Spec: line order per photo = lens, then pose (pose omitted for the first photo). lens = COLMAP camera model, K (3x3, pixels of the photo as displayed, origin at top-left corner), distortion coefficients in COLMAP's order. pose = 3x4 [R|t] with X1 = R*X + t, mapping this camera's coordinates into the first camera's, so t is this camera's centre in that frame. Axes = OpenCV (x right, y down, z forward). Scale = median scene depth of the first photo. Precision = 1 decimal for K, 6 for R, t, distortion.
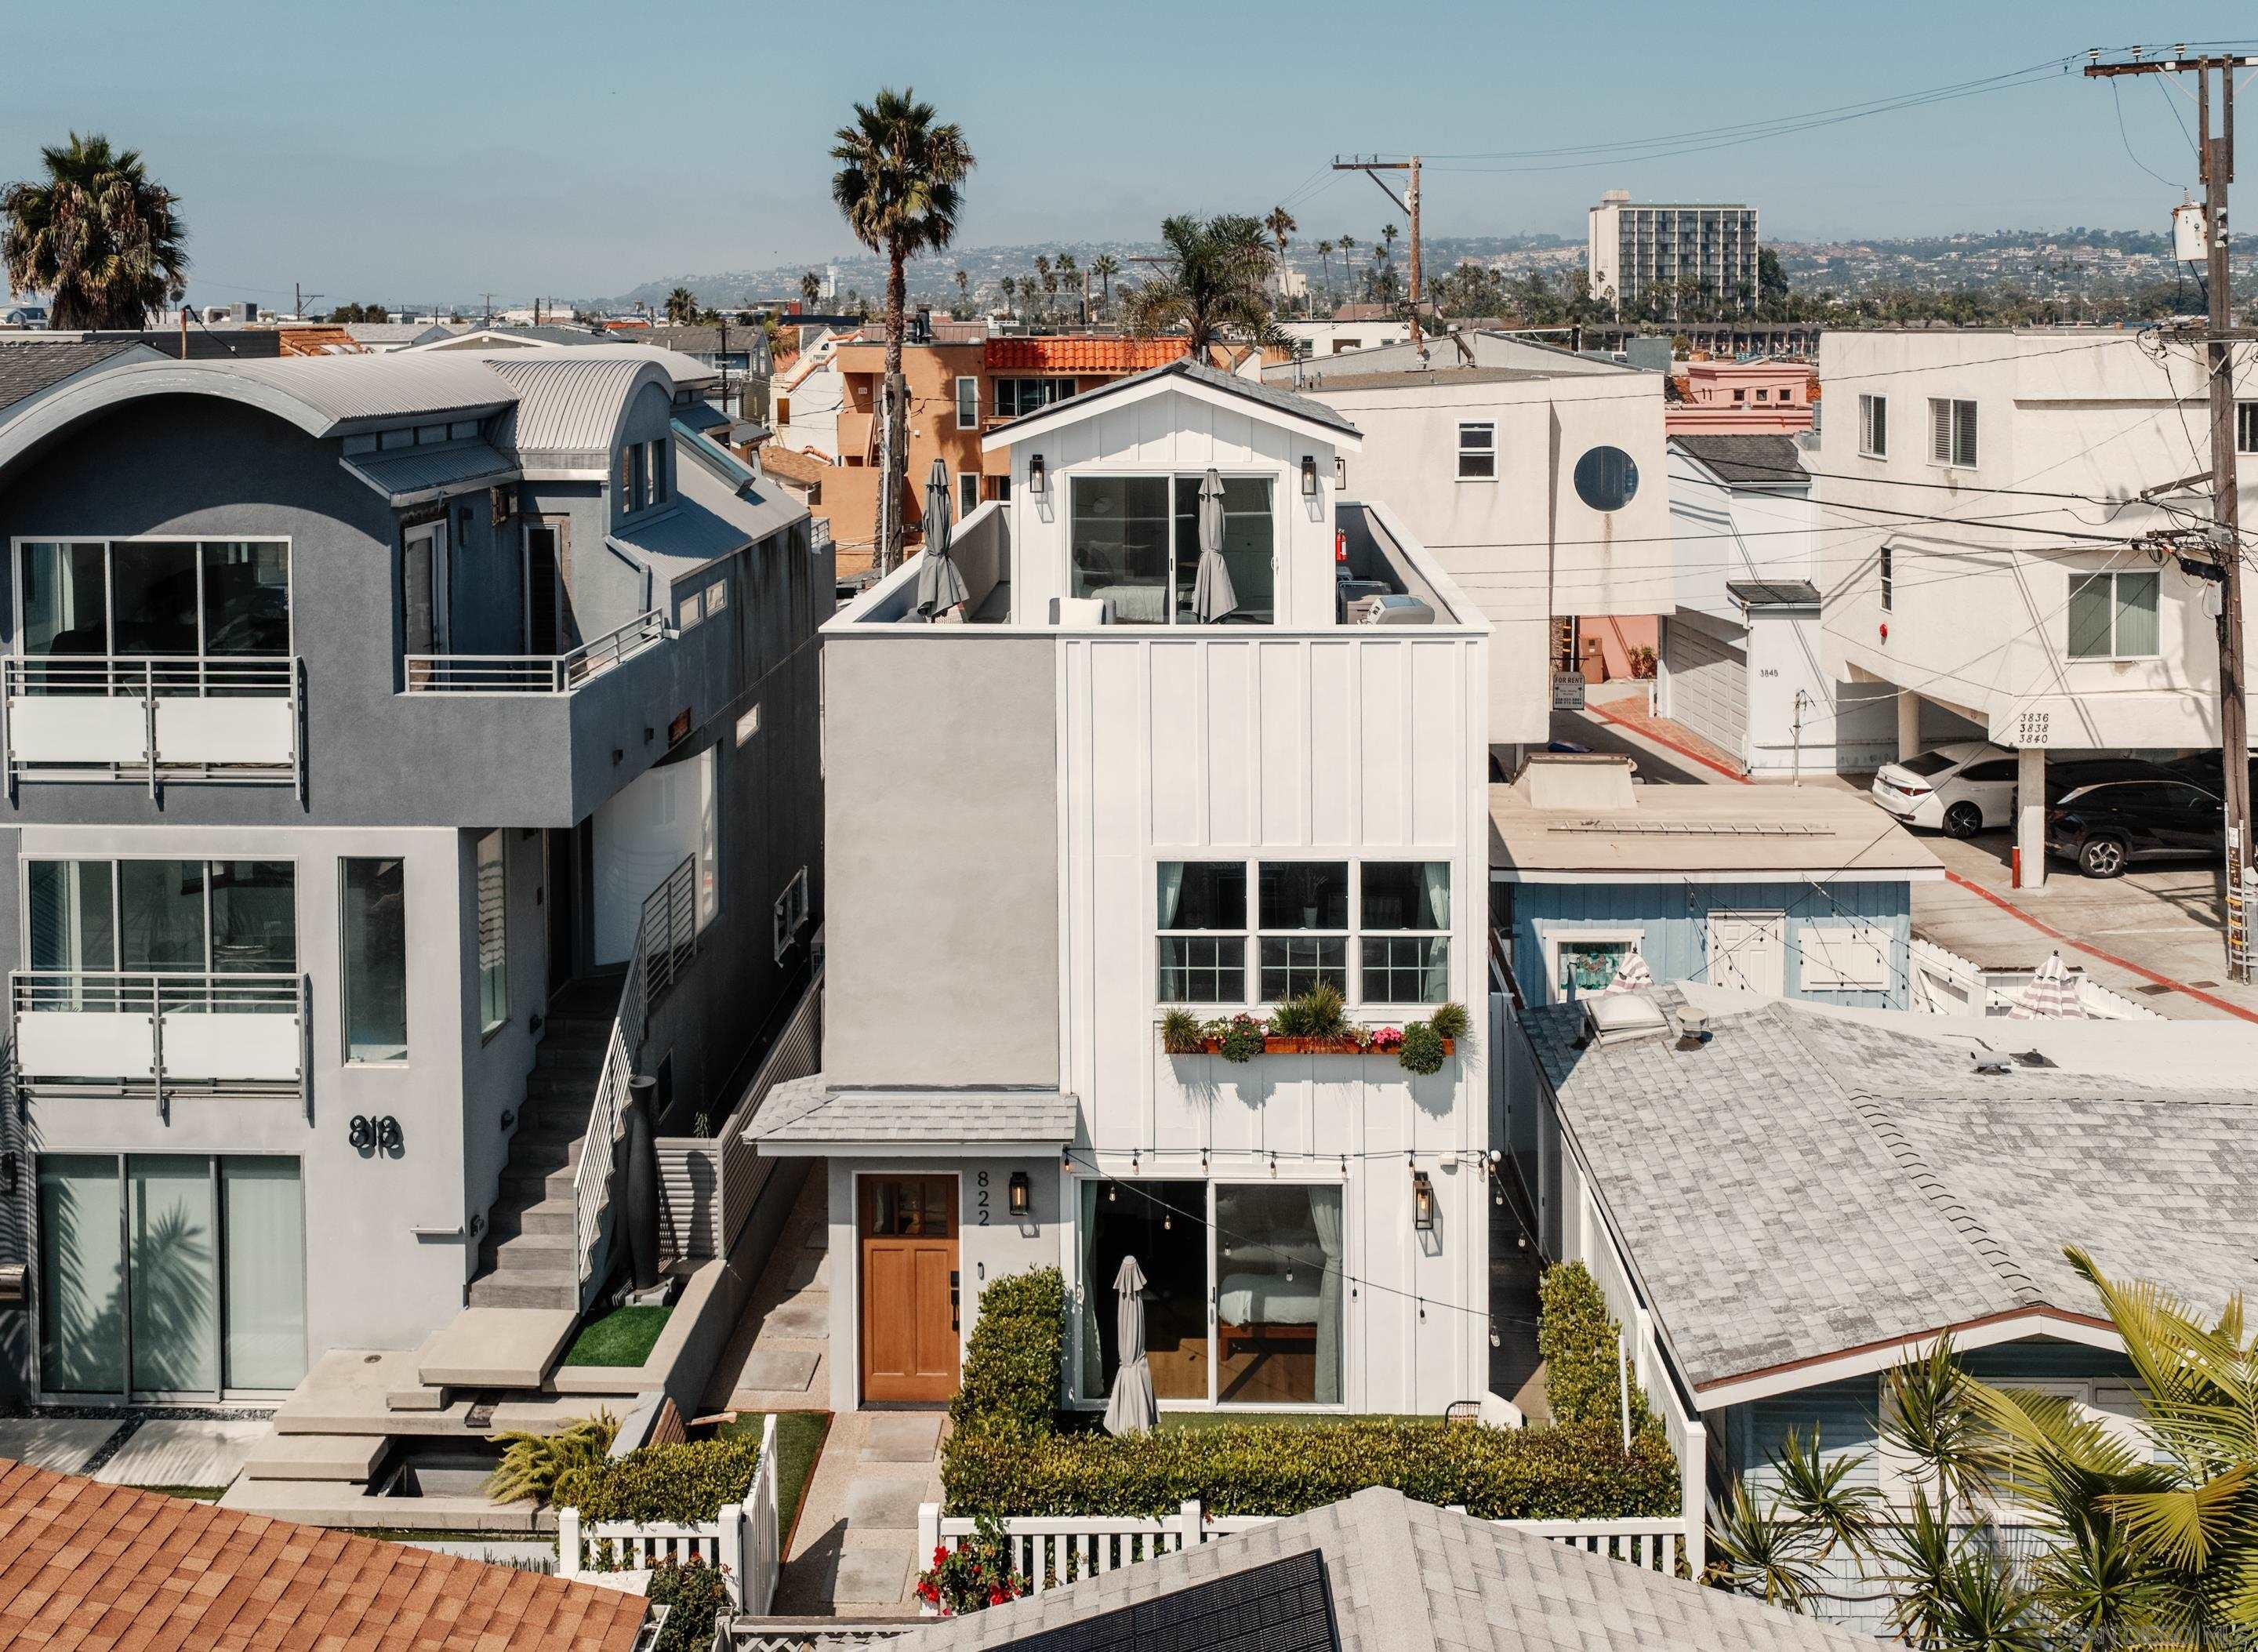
lens RADIAL K [[2017.0, 0, 1136.3], [0, 2017.0, 352.1], [0, 0, 1]] dist [-0.006060, 0.007924]
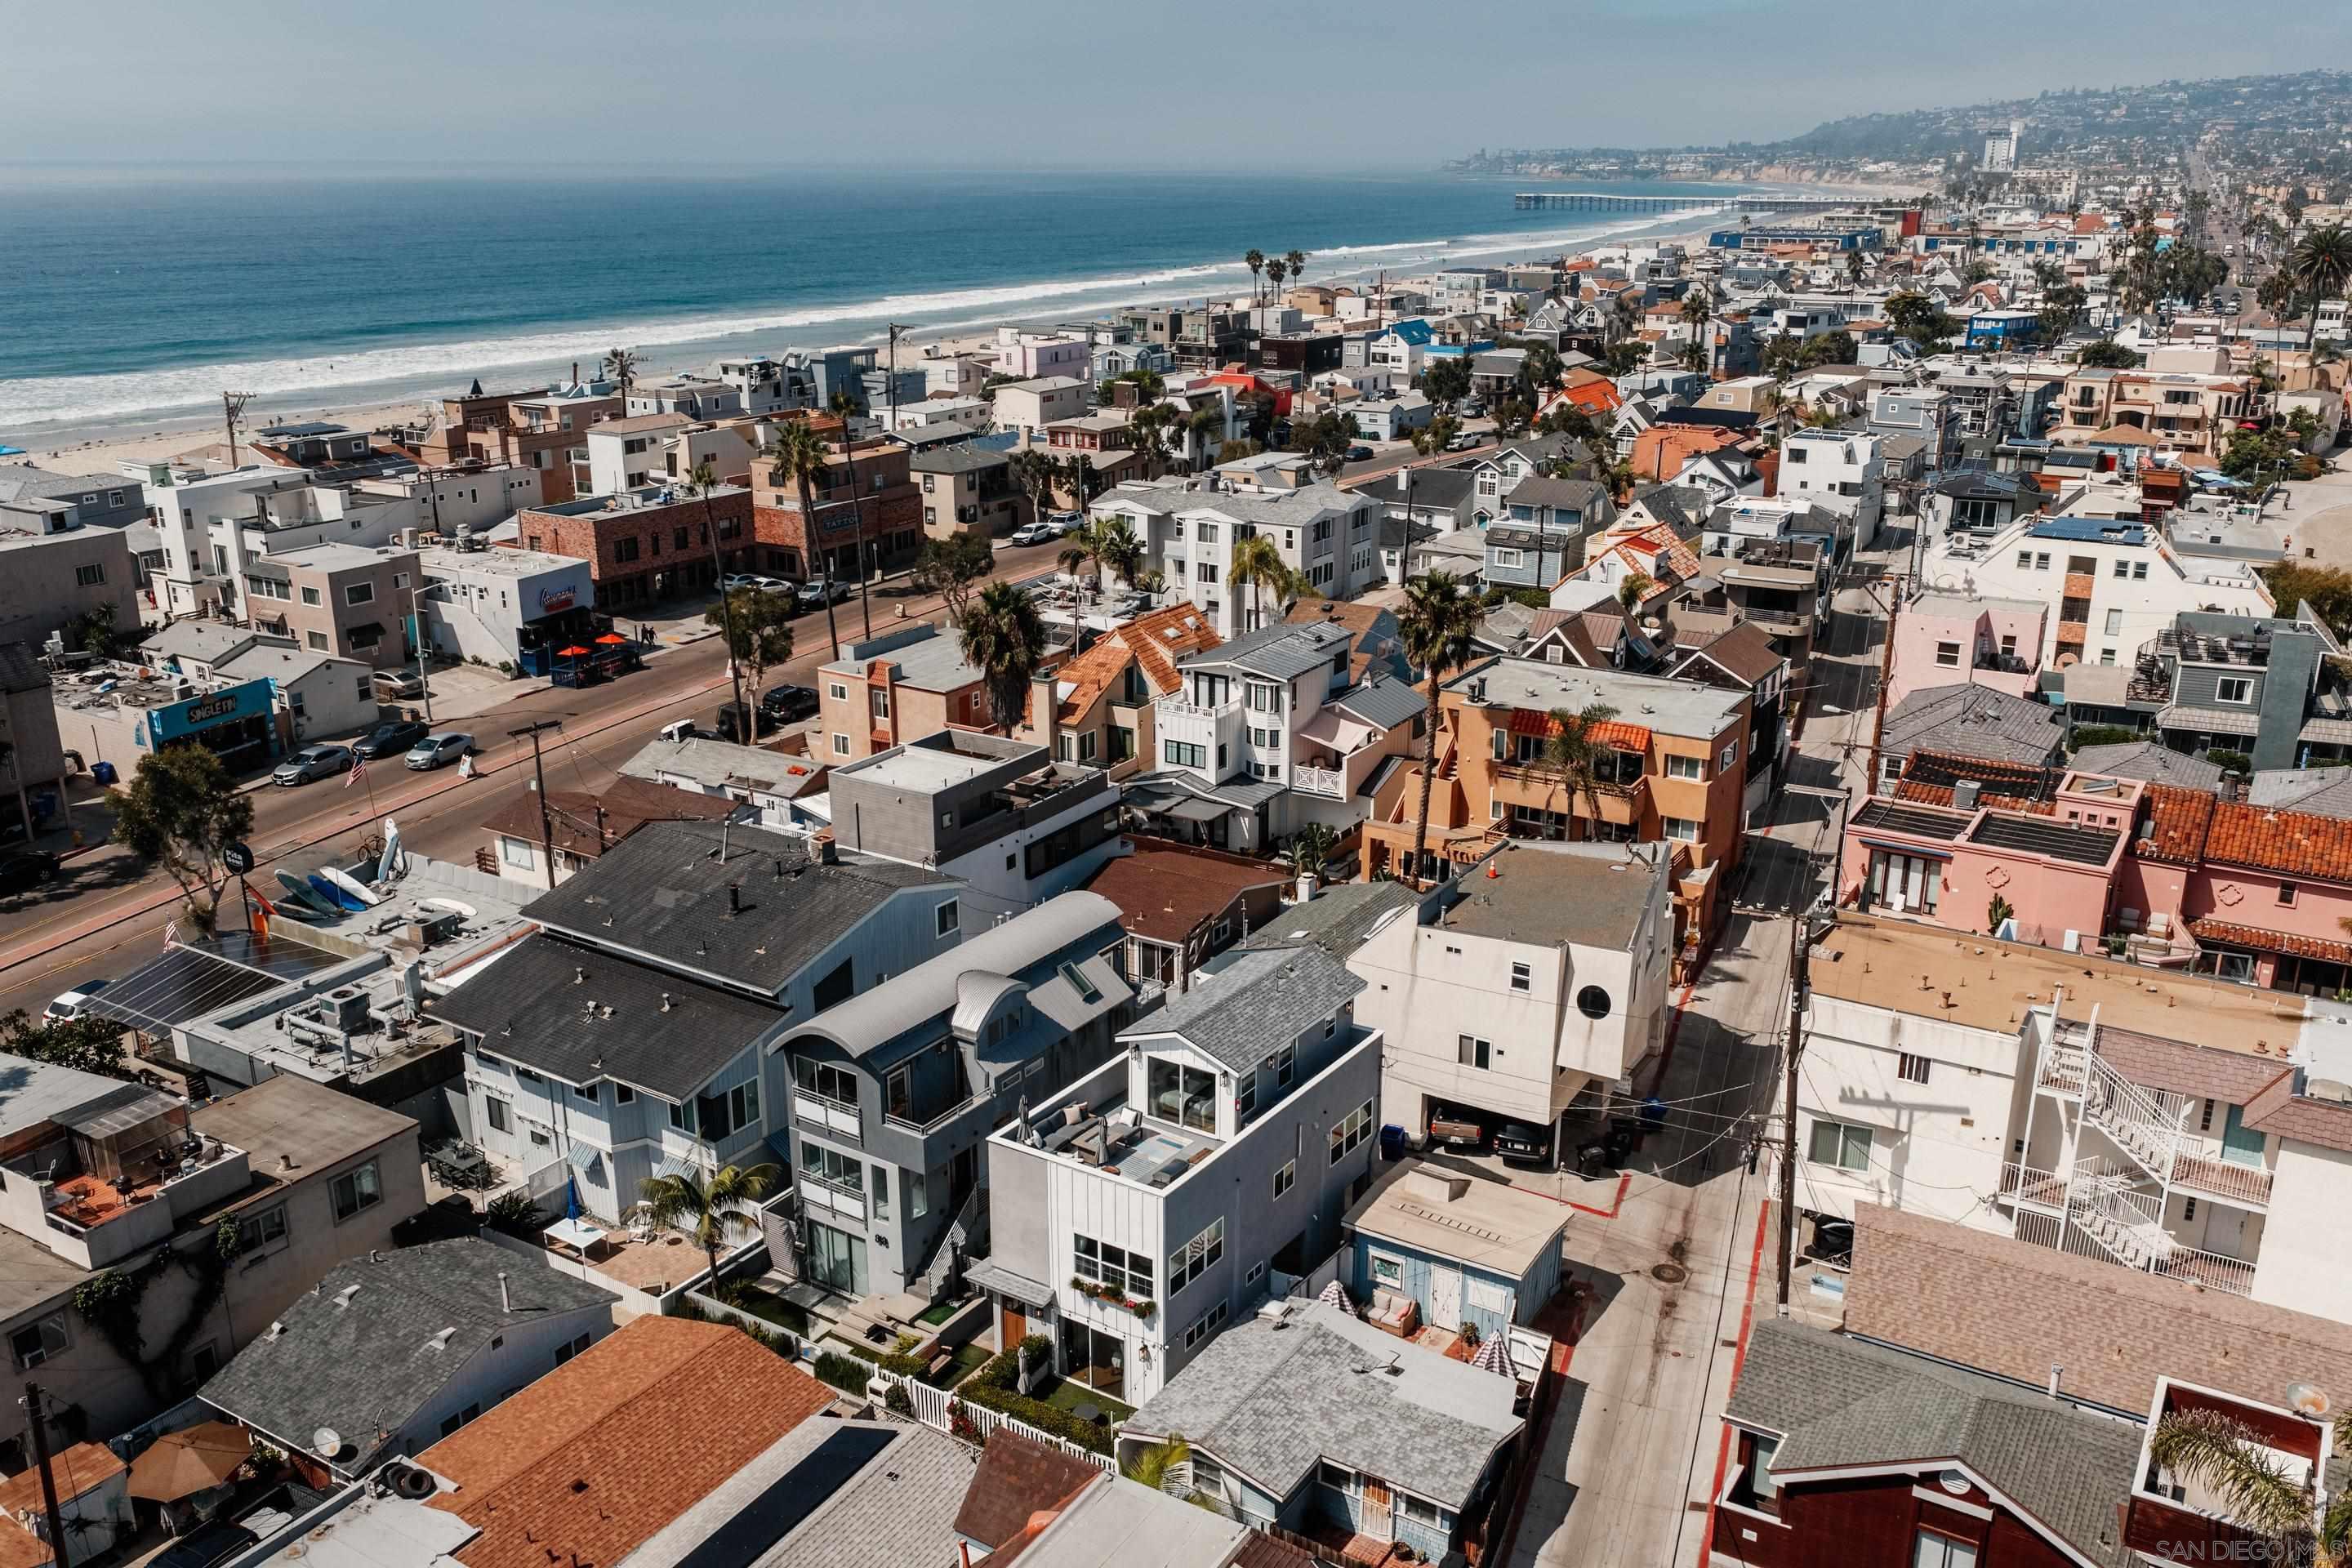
lens RADIAL K [[1926.4, 0, 1183.1], [0, 1926.4, 786.7], [0, 0, 1]] dist [0.037282, -0.117149]
pose [[0.859020, 0.167339, -0.483821, 1.487541], [-0.021963, 0.956246, 0.291740, -1.287140], [0.511471, -0.239984, 0.825109, -1.222995]]
